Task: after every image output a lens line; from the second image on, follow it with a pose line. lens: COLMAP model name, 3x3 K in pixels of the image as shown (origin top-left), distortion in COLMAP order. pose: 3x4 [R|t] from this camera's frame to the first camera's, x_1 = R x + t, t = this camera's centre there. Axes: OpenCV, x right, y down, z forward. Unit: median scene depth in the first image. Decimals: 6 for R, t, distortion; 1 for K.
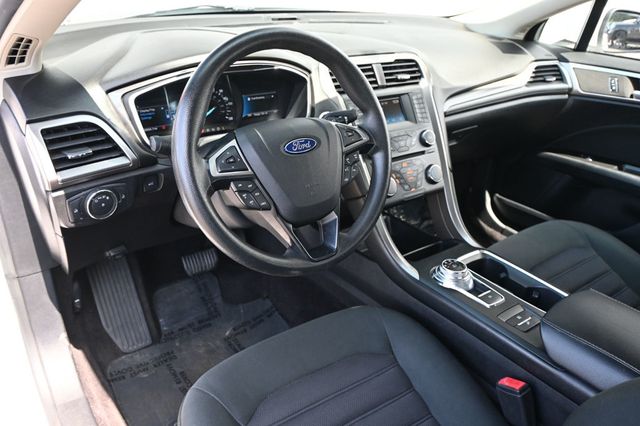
lens RADIAL K [[498.0, 0, 320.0], [0, 498.0, 213.0], [0, 0, 1]] dist [-0.008815, -0.004594]
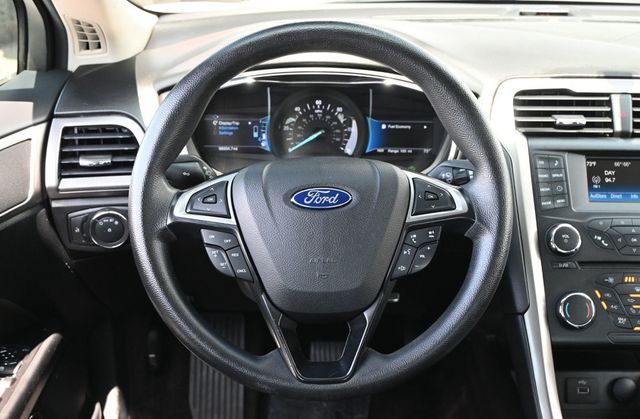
lens RADIAL K [[777.2, 0, 320.0], [0, 777.2, 209.5], [0, 0, 1]] dist [0.002424, -0.001265]
pose [[0.811927, 0.175270, -0.556826, 0.382262], [-0.241094, 0.969391, -0.046417, -0.053500], [0.531647, 0.171934, 0.829331, 0.116770]]
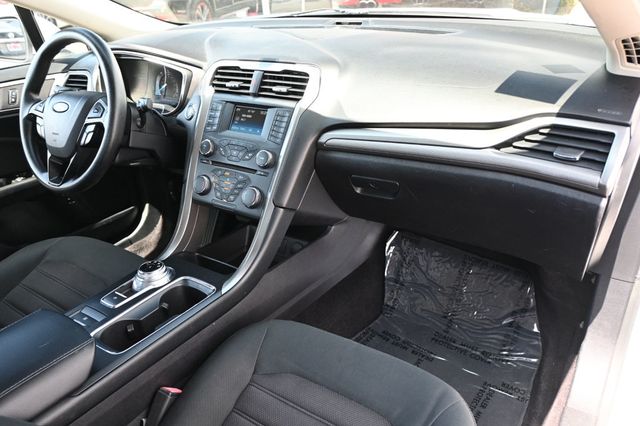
lens RADIAL K [[487.9, 0, 320.0], [0, 487.9, 213.0], [0, 0, 1]] dist [-0.007018, -0.004252]
pose [[0.359185, 0.364185, -0.859276, 1.177927], [-0.355630, 0.904662, 0.234764, -0.342783], [0.862852, 0.221261, 0.454456, 0.795747]]
